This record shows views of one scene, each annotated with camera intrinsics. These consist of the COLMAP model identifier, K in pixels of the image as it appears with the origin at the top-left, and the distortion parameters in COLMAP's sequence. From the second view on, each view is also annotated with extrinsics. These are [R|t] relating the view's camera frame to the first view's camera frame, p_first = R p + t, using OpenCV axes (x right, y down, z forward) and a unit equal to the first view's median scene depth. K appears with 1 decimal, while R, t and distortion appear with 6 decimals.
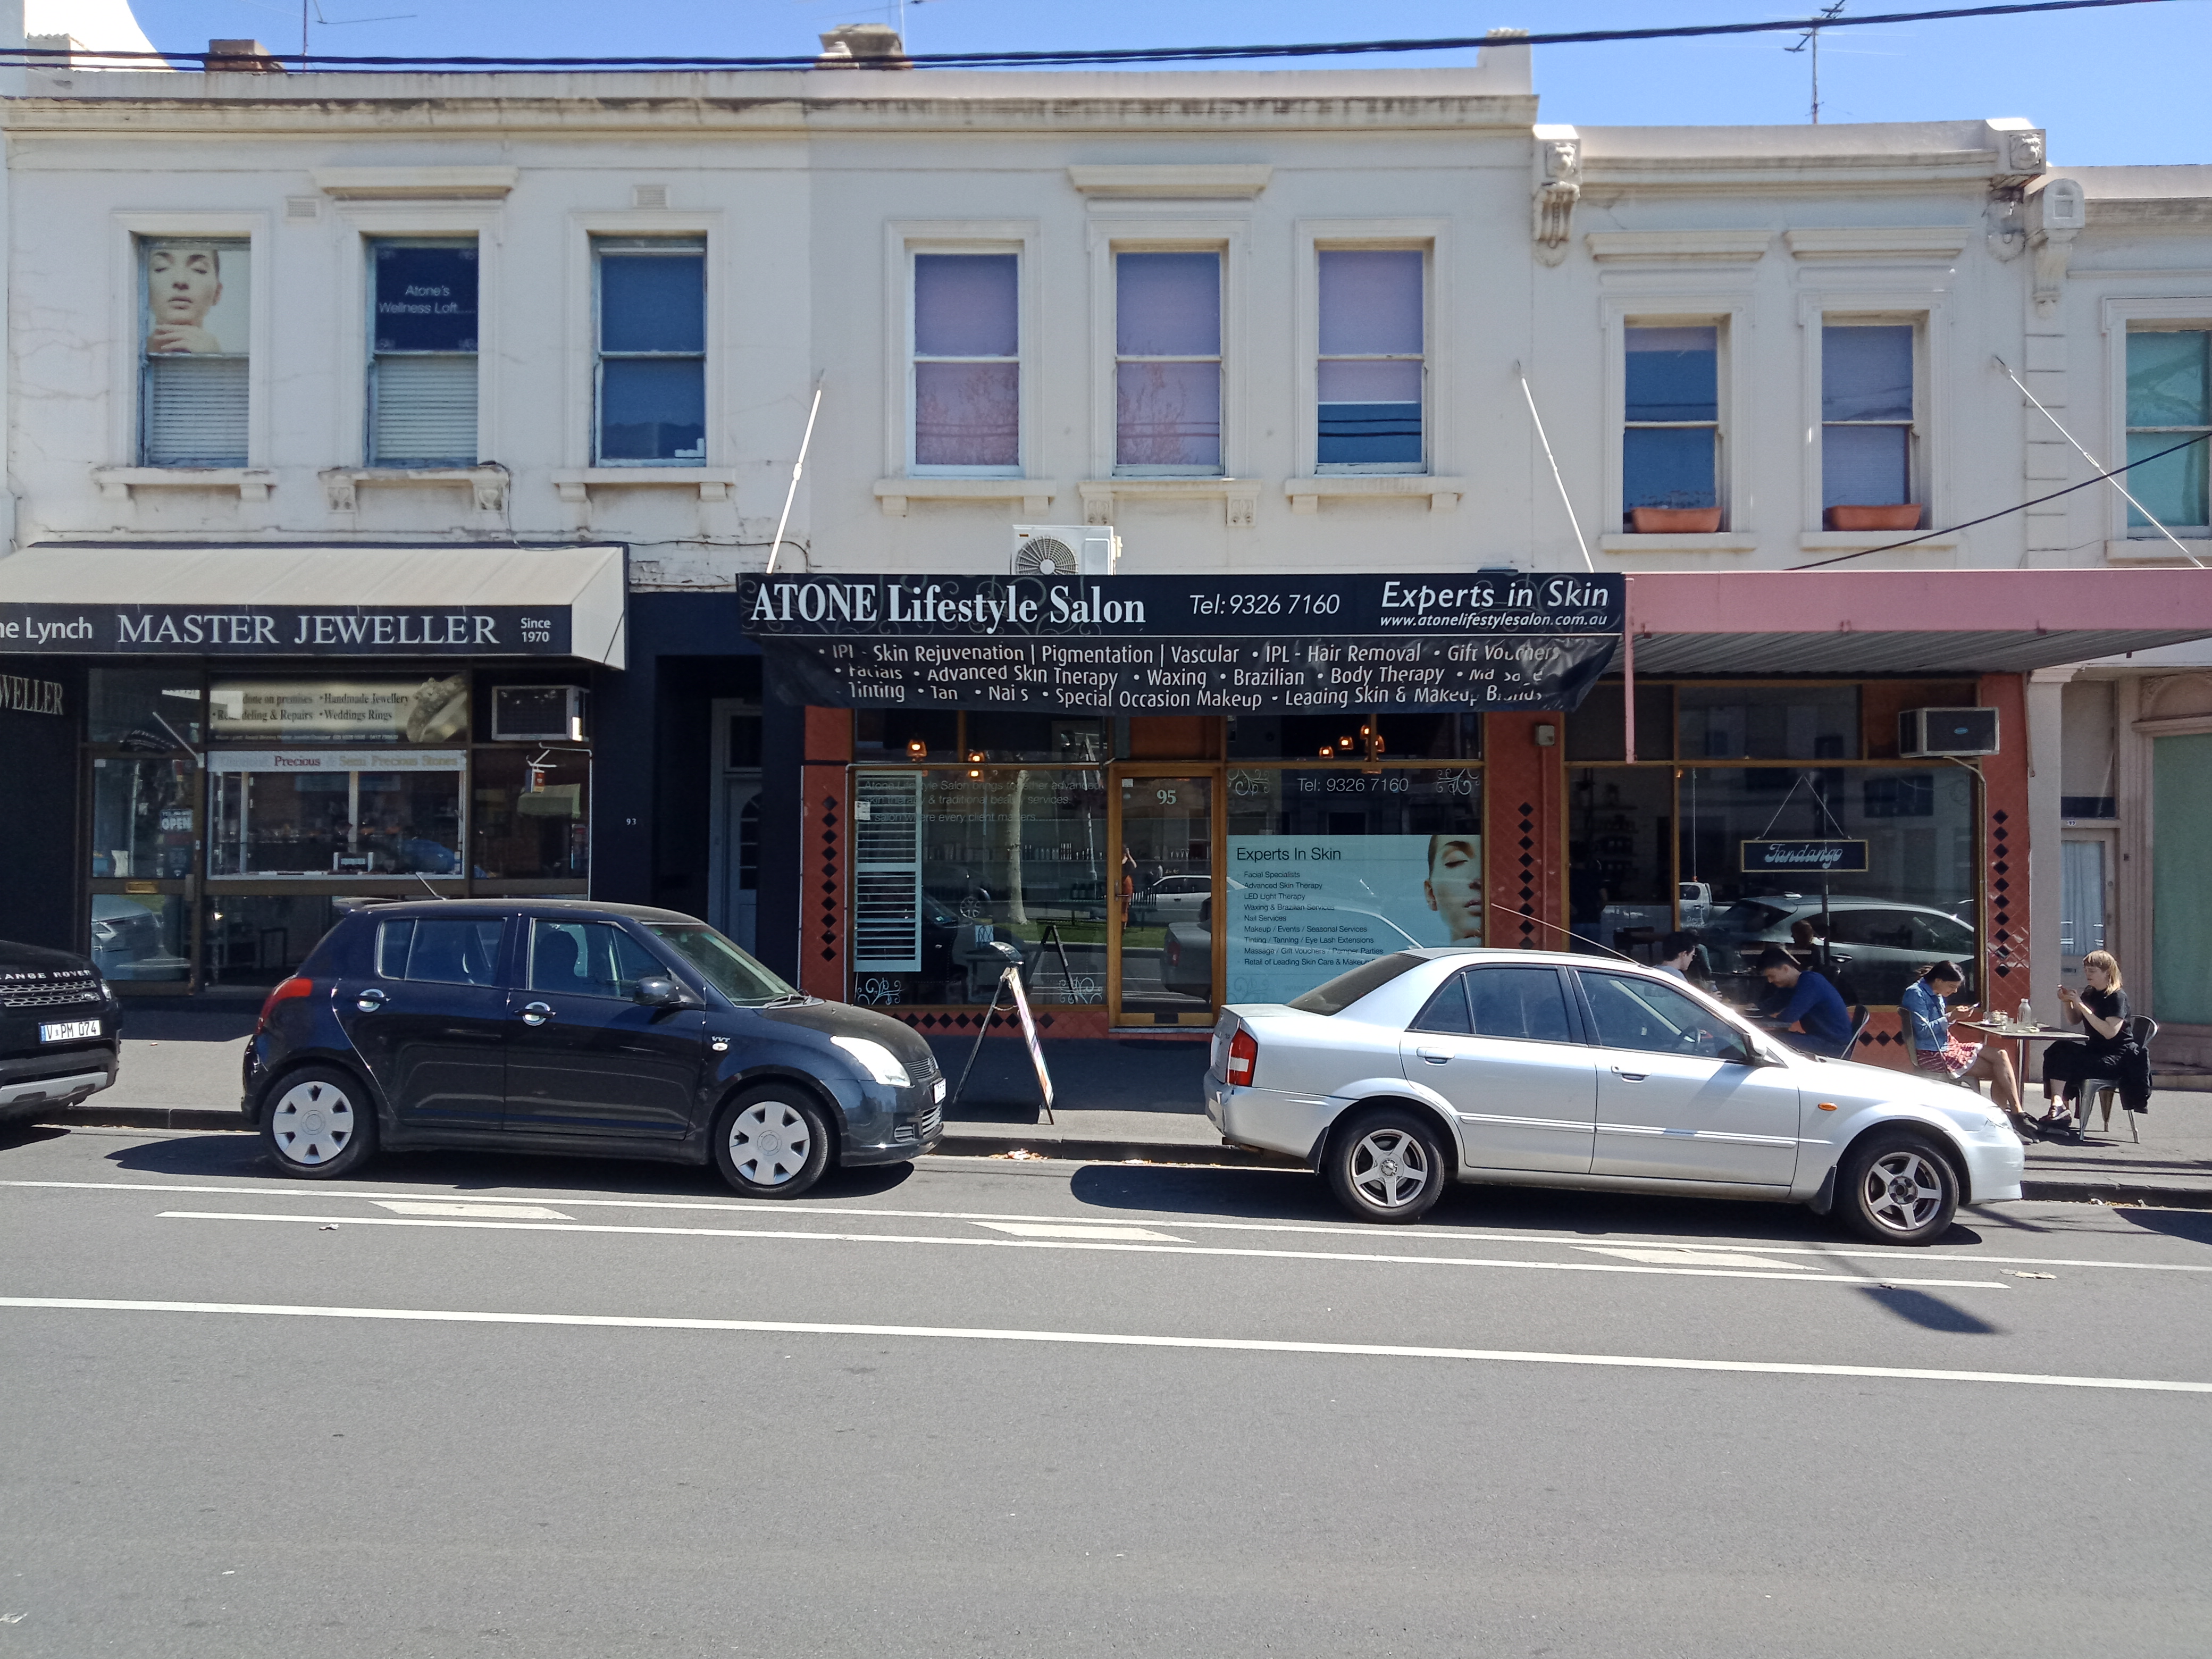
lens RADIAL K [[1684.9, 0, 1095.7], [0, 1684.9, 831.7], [0, 0, 1]] dist [0.024043, -0.014507]
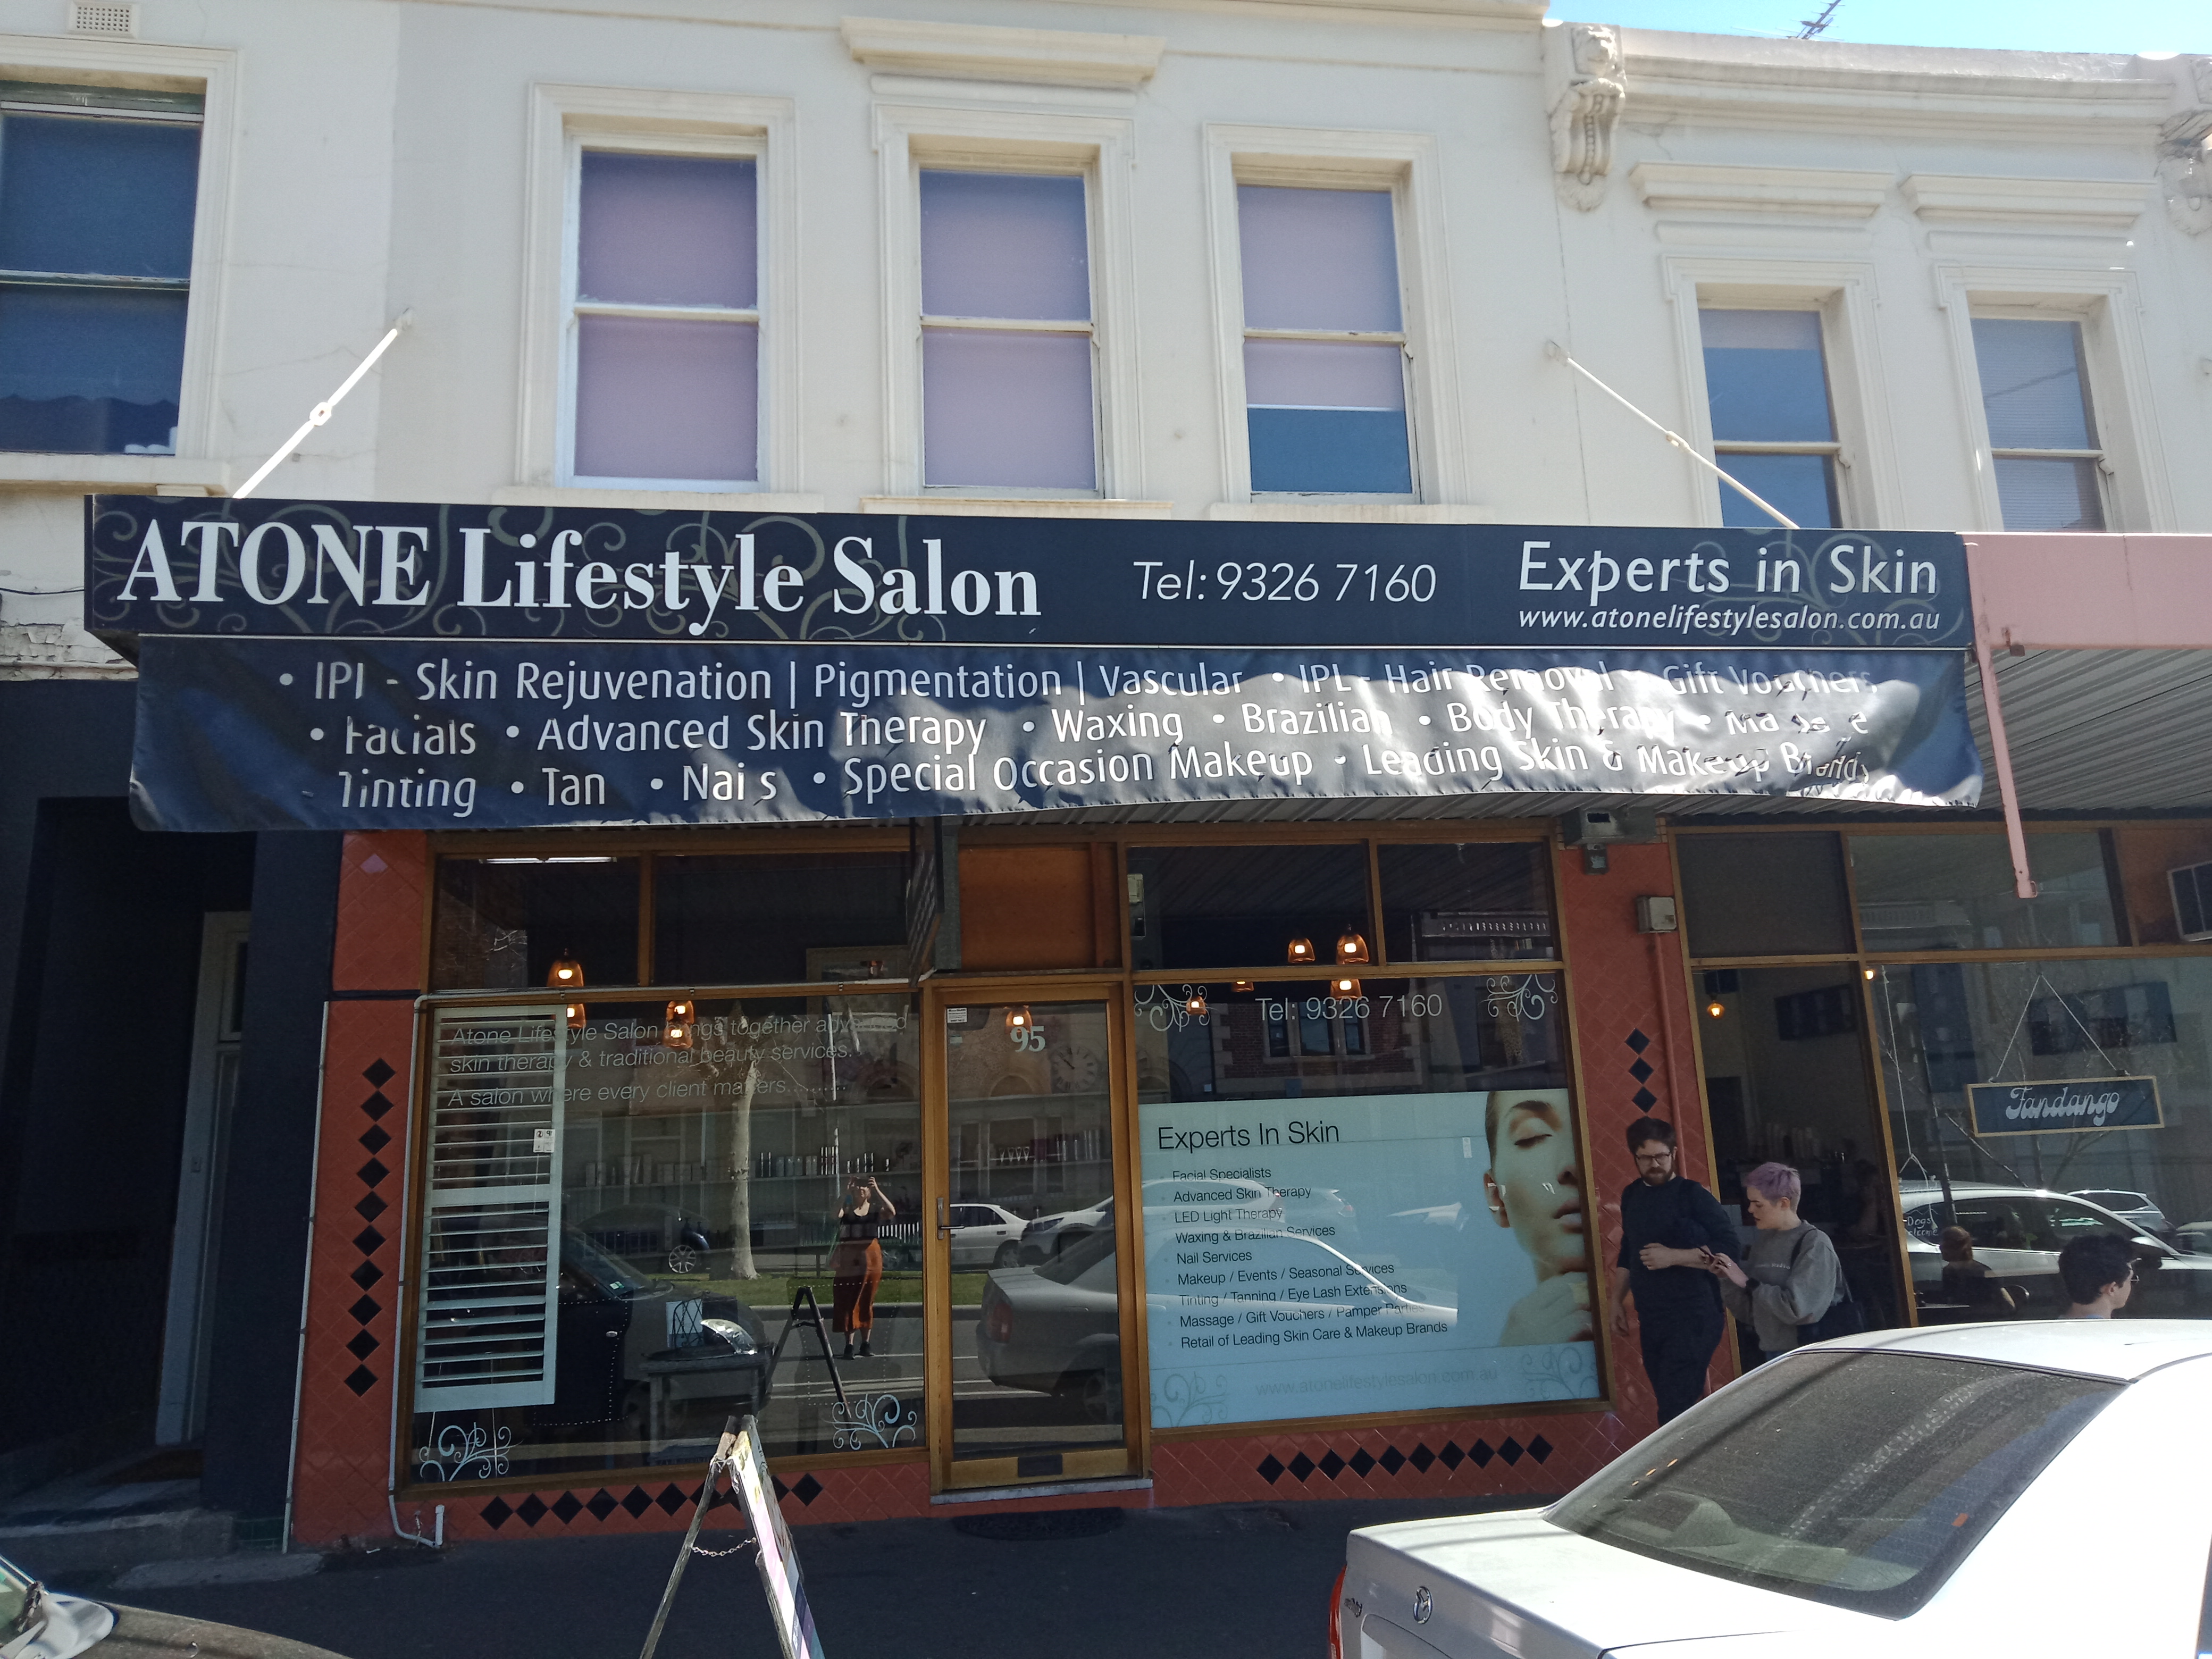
lens RADIAL K [[1684.9, 0, 1133.6], [0, 1684.9, 787.2], [0, 0, 1]] dist [0.024043, -0.014507]
pose [[0.983671, -0.003695, 0.179937, -0.023429], [0.042464, 0.976326, -0.212093, 0.017610], [-0.174893, 0.216270, 0.960541, 0.446416]]
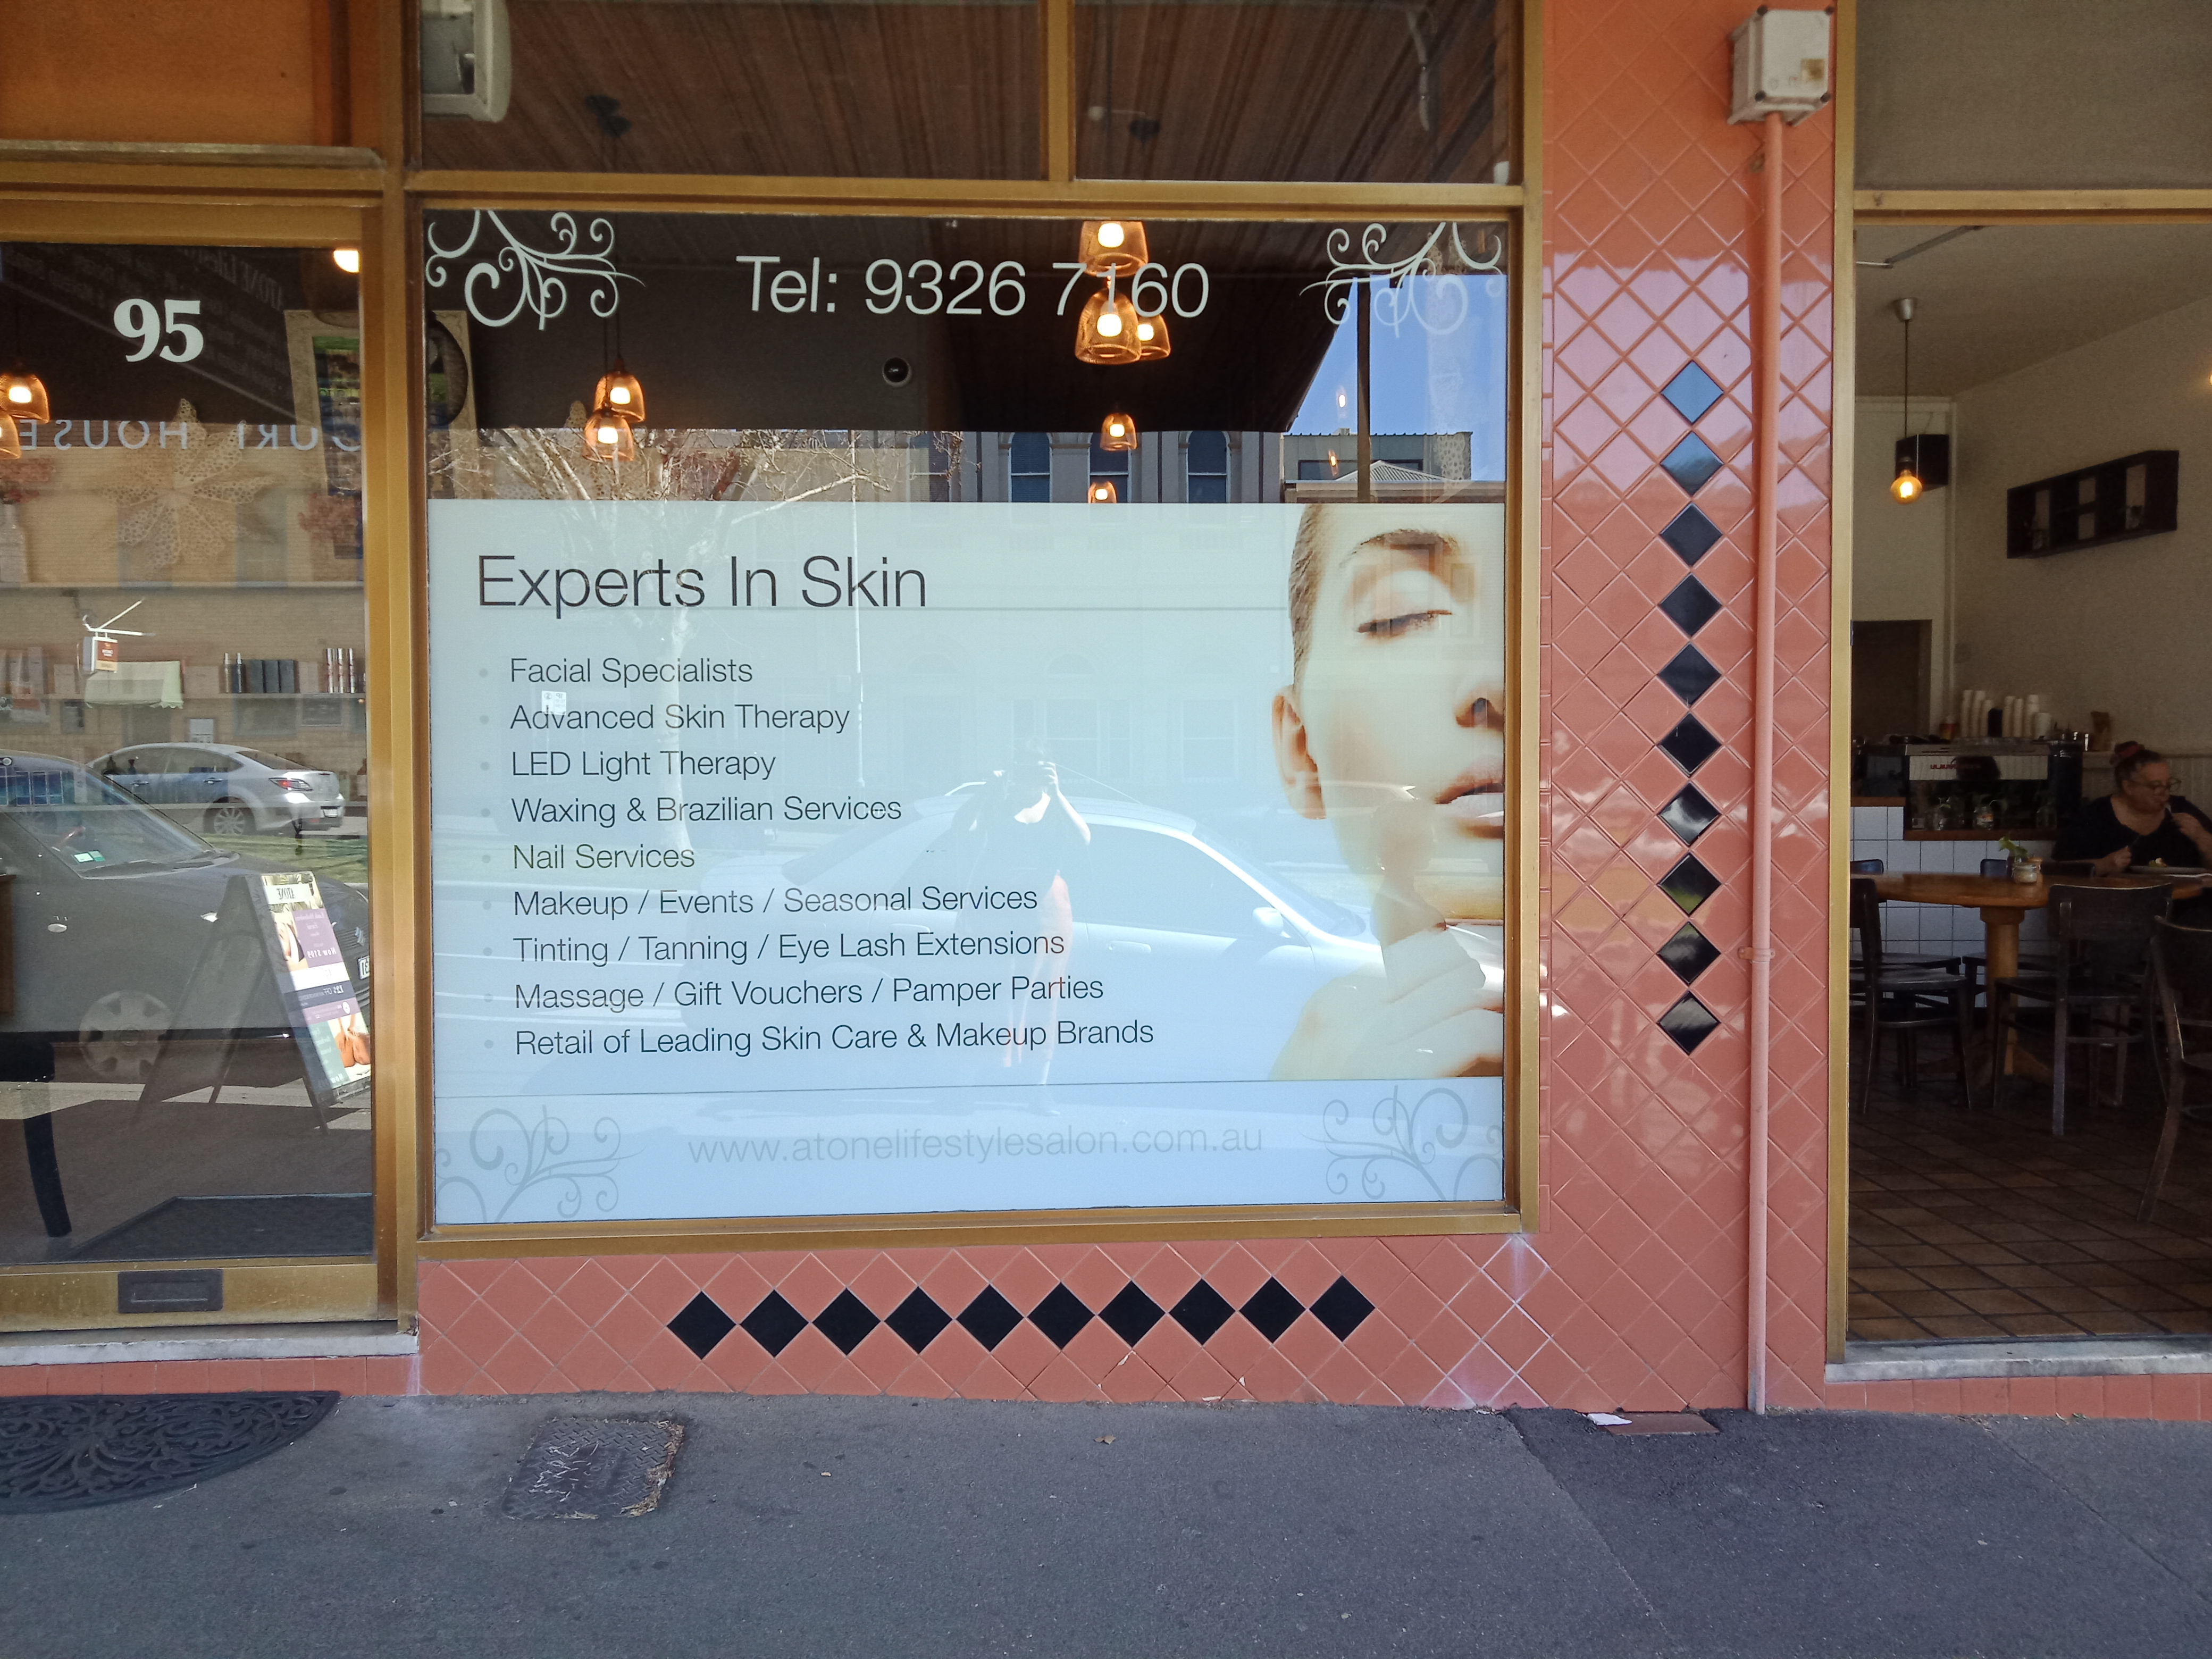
lens RADIAL K [[1684.9, 0, 1108.6], [0, 1684.9, 825.1], [0, 0, 1]] dist [0.024043, -0.014507]
pose [[0.997610, -0.007634, 0.068667, 0.155345], [0.004530, 0.998965, 0.045252, 0.036767], [-0.068941, -0.044833, 0.996613, 0.763968]]
